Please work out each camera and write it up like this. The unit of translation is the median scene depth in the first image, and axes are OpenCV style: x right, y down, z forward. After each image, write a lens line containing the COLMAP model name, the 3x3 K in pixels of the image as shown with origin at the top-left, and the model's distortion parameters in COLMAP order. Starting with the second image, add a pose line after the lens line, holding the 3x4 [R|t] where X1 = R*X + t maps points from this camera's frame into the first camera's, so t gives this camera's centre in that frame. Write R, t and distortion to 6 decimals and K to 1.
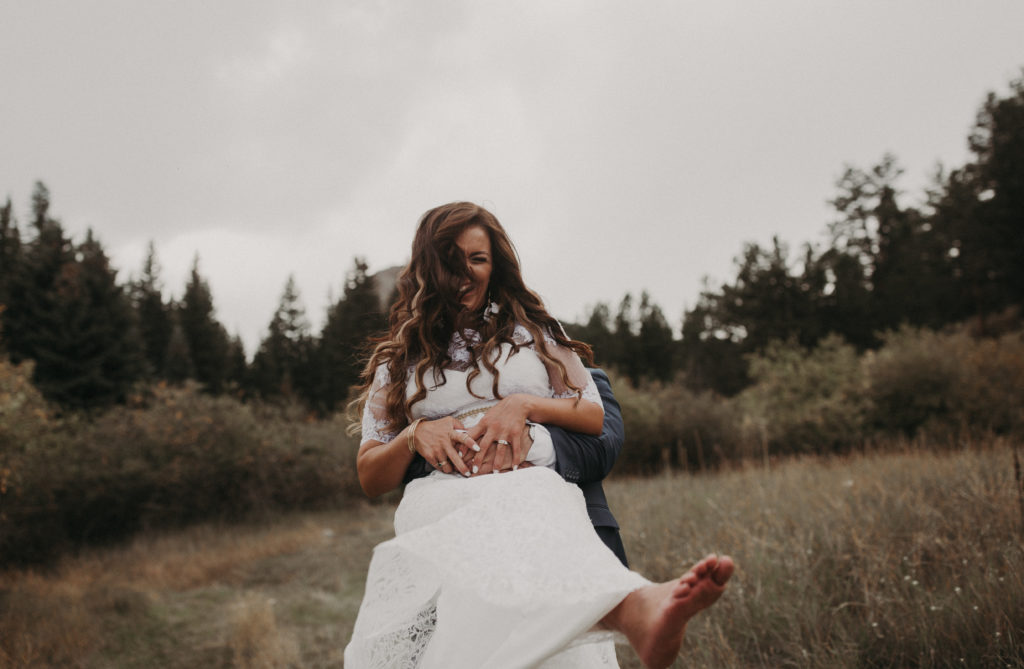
lens RADIAL K [[1151.3, 0, 509.3], [0, 1151.3, 279.2], [0, 0, 1]] dist [-0.027291, -0.011725]
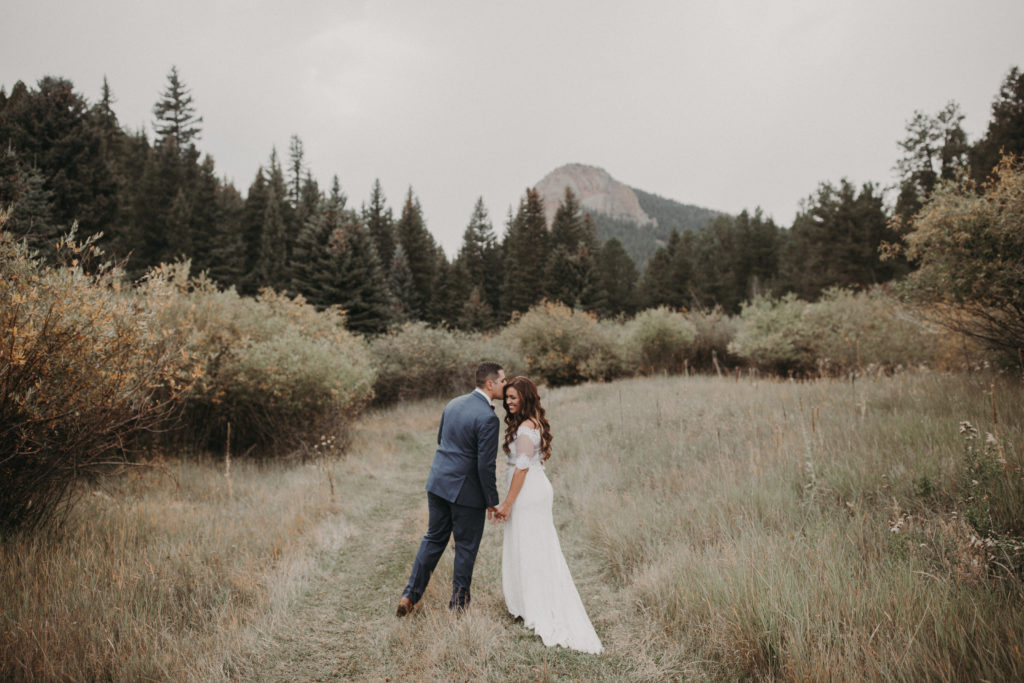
lens RADIAL K [[994.4, 0, 511.1], [0, 994.4, 330.3], [0, 0, 1]] dist [-0.009221, -0.010324]
pose [[0.987091, 0.009321, -0.159890, 0.086788], [0.016055, 0.987519, 0.156682, -0.103413], [0.159354, -0.157226, 0.974621, -0.383100]]
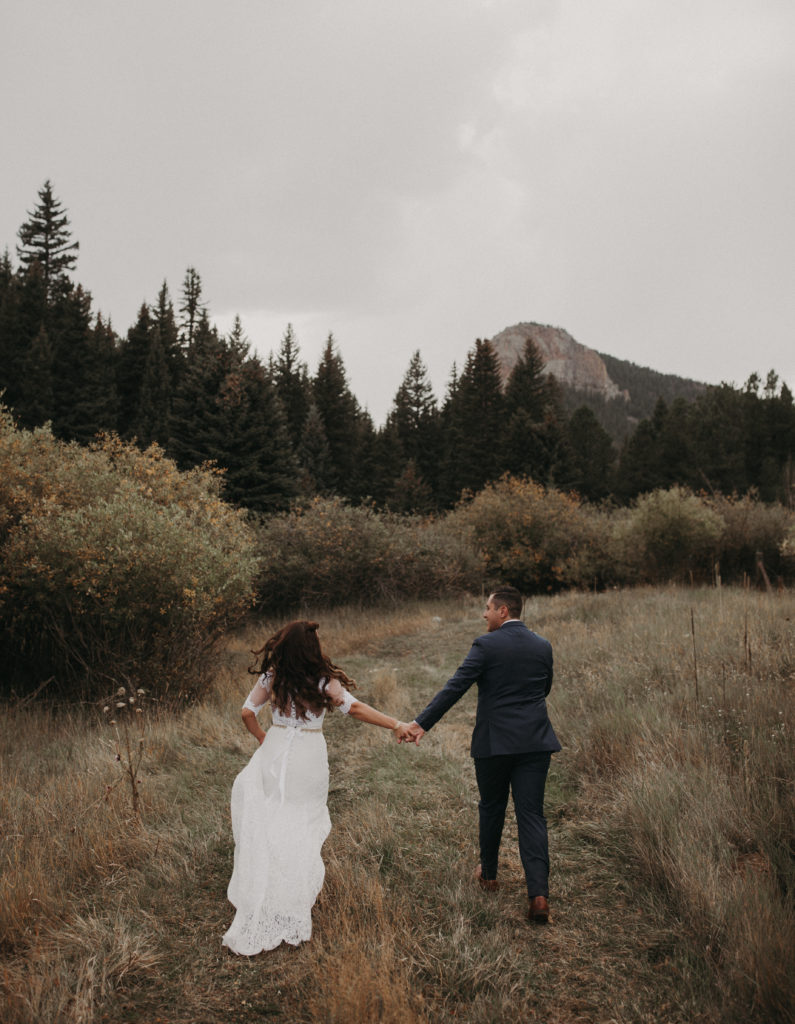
lens RADIAL K [[1196.1, 0, 376.4], [0, 1196.1, 397.1], [0, 0, 1]] dist [-0.010210, -0.008403]
pose [[0.975250, 0.018061, -0.220365, 0.046202], [-0.006371, 0.998540, 0.053645, -0.068443], [0.221012, -0.050913, 0.973941, -0.220630]]
